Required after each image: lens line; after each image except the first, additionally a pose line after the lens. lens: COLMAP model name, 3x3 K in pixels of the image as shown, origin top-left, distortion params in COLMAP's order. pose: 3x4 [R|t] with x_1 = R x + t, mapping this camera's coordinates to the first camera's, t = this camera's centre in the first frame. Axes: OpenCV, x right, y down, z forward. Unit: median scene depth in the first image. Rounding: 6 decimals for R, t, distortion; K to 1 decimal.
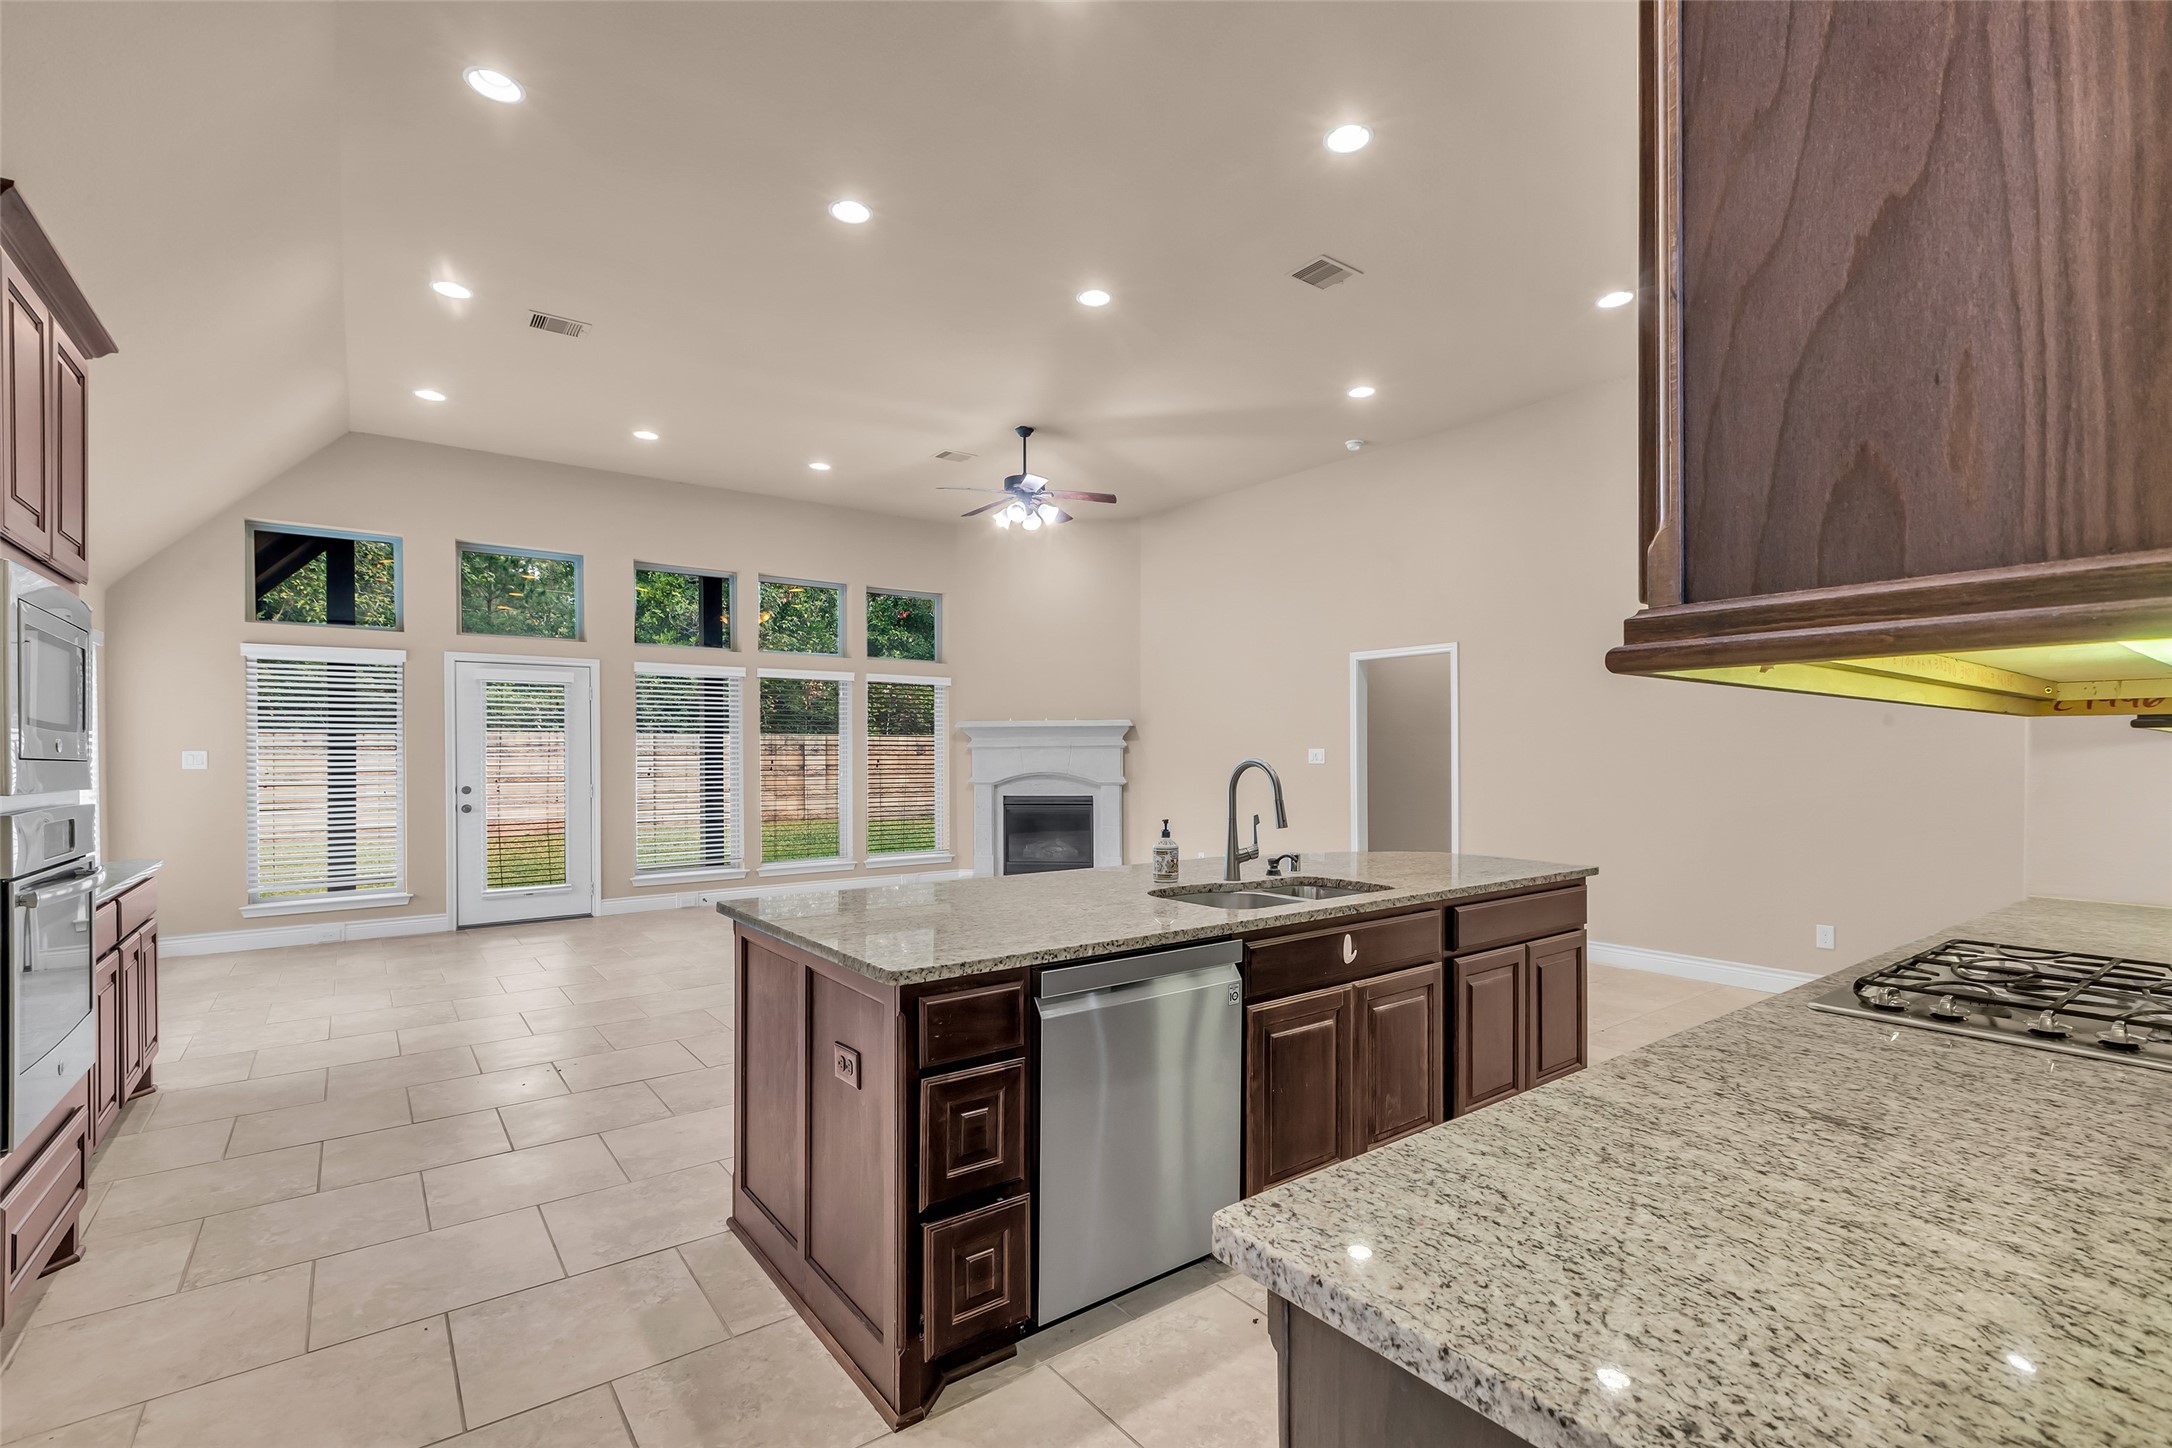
lens RADIAL K [[977.1, 0, 1095.4], [0, 977.1, 741.7], [0, 0, 1]] dist [0.011737, -0.004832]
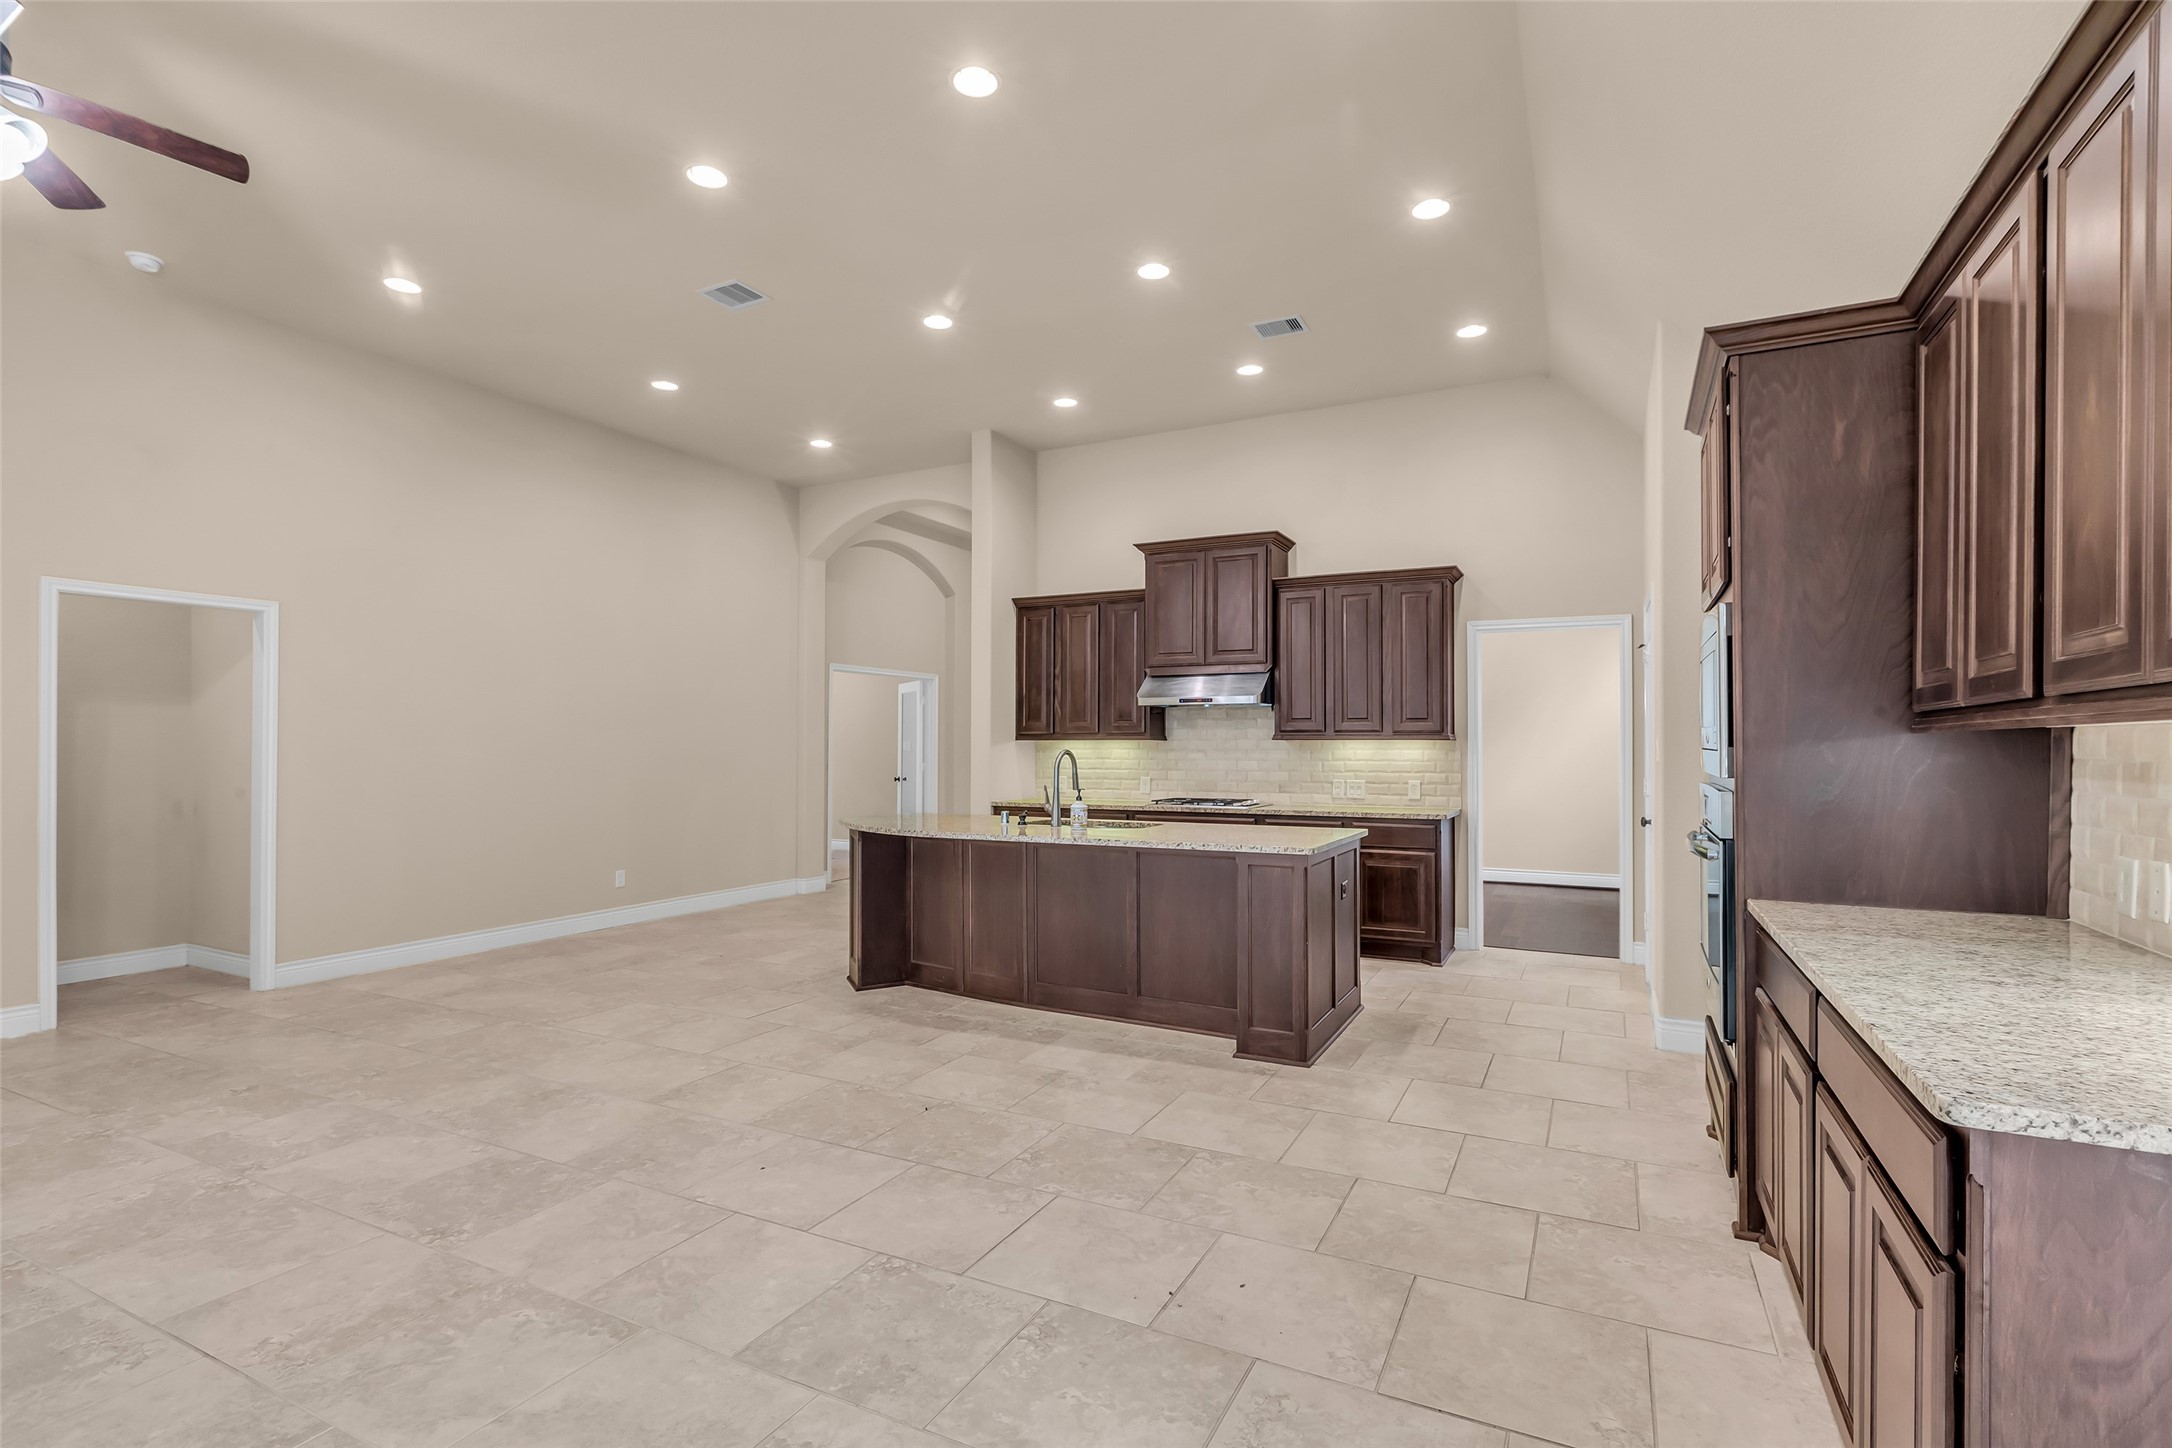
lens RADIAL K [[1015.5, 0, 1095.7], [0, 1015.5, 741.4], [0, 0, 1]] dist [-0.002305, -0.000158]
pose [[-0.441034, 0.004213, 0.897480, -0.538676], [-0.007400, 0.999938, -0.008331, 0.007384], [-0.897460, -0.010315, -0.440976, 0.661329]]
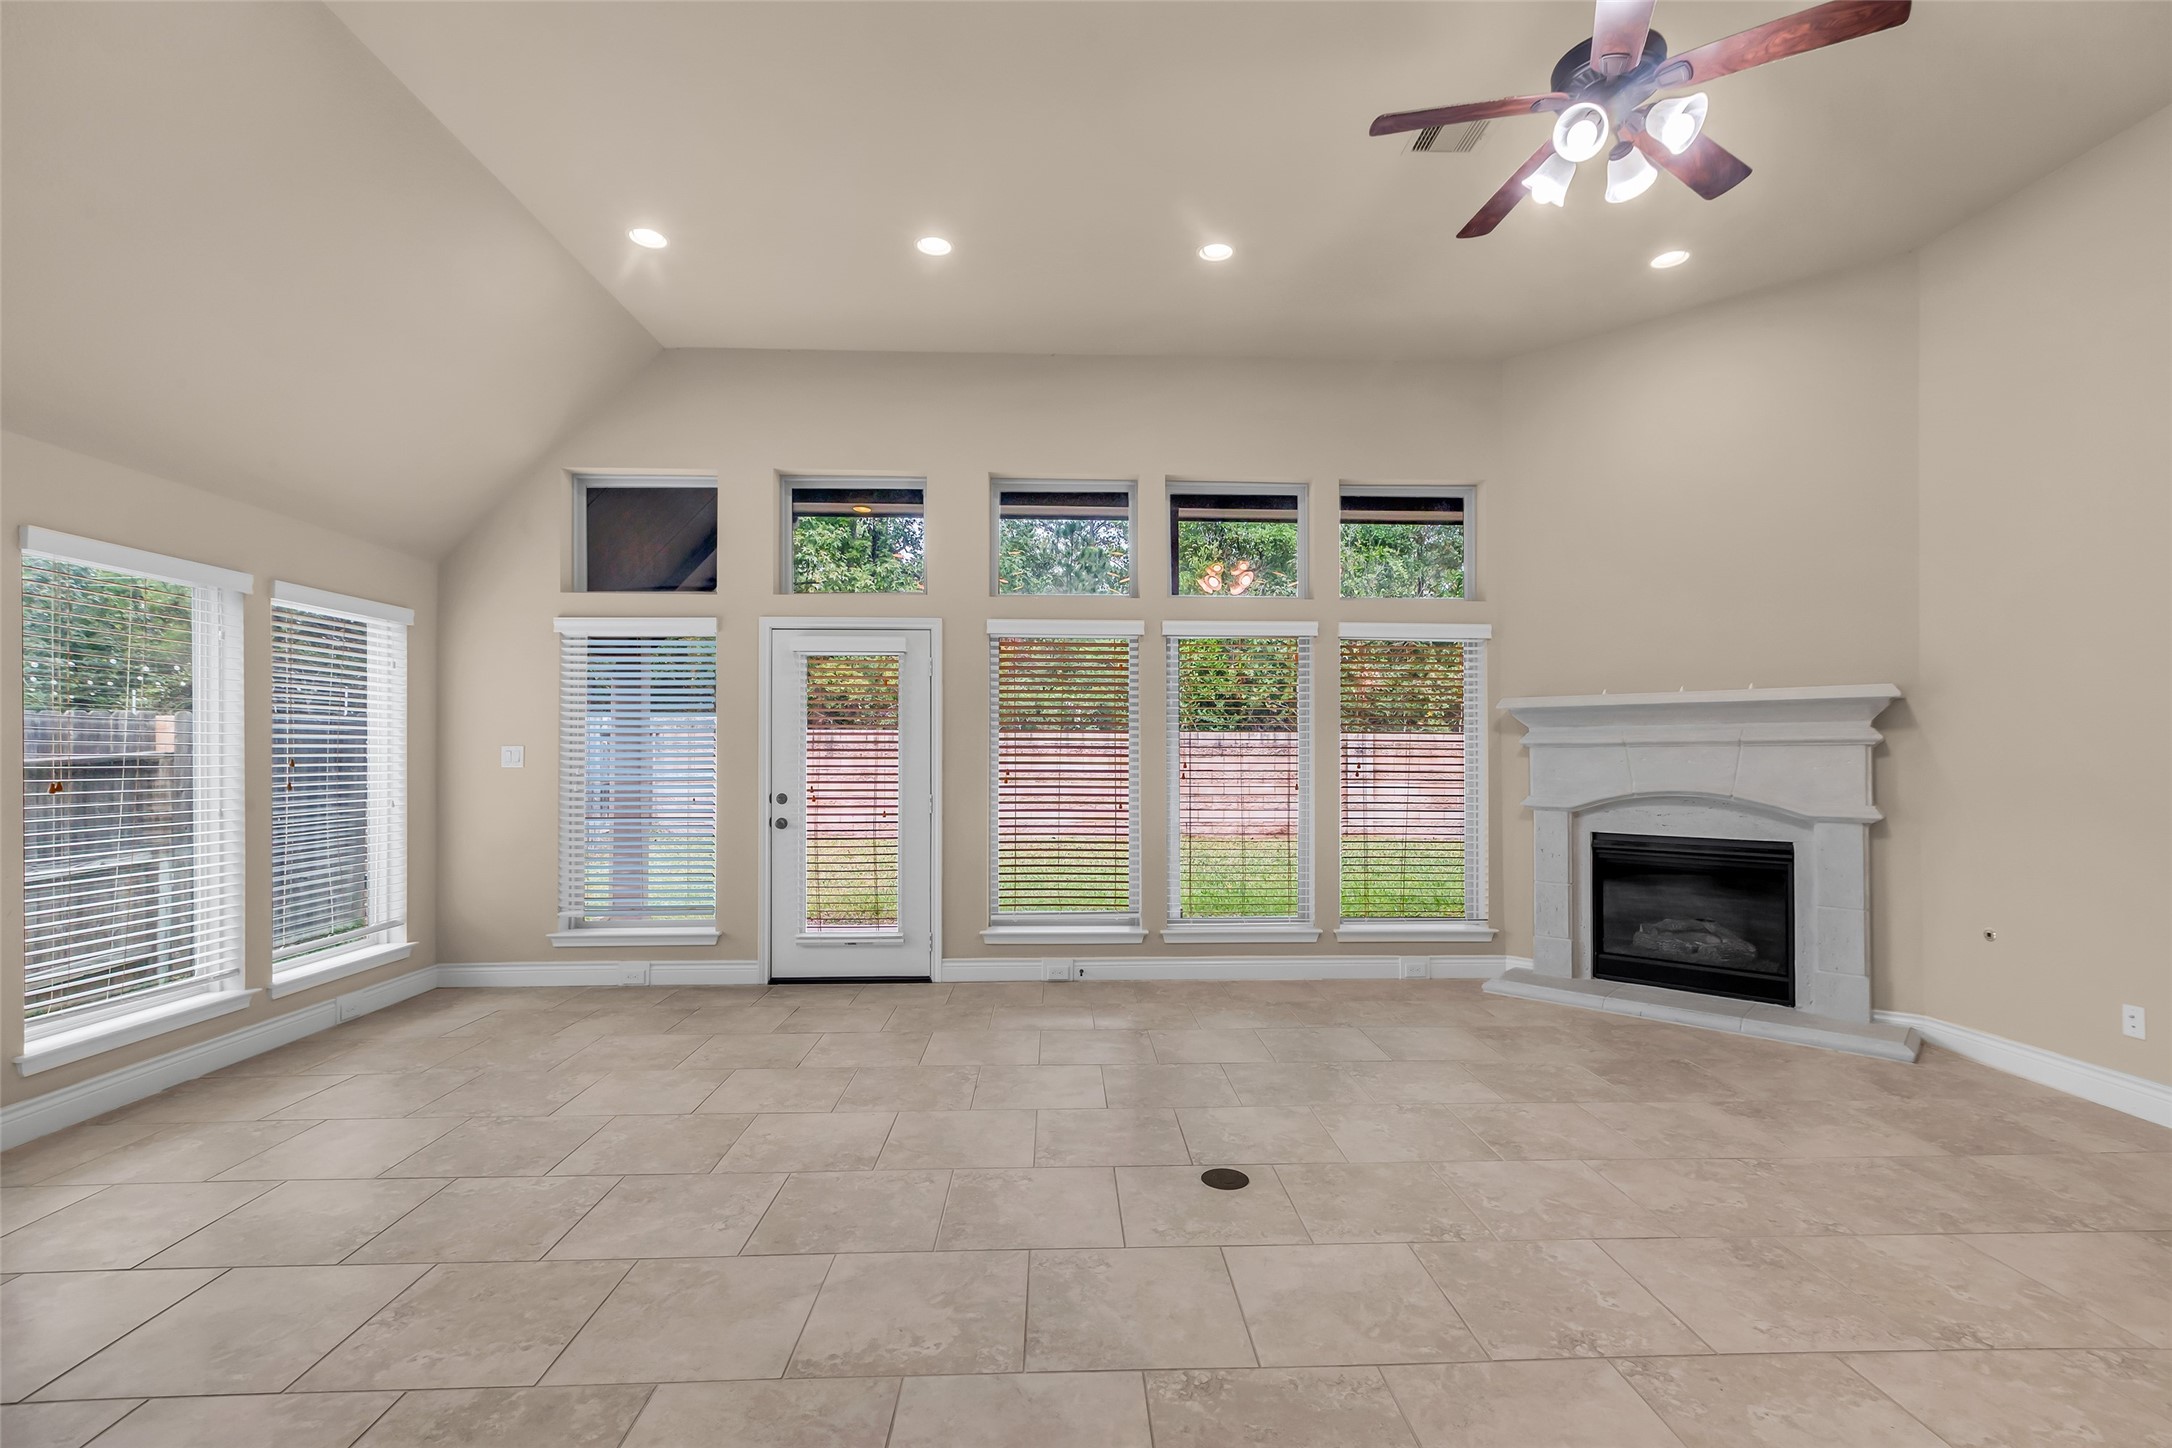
lens RADIAL K [[977.1, 0, 1095.4], [0, 977.1, 741.7], [0, 0, 1]] dist [0.011737, -0.004832]
pose [[0.823627, -0.000573, -0.567132, -0.014193], [0.001336, 0.999999, 0.000929, 0.004643], [0.567131, -0.001522, 0.823626, 0.482839]]
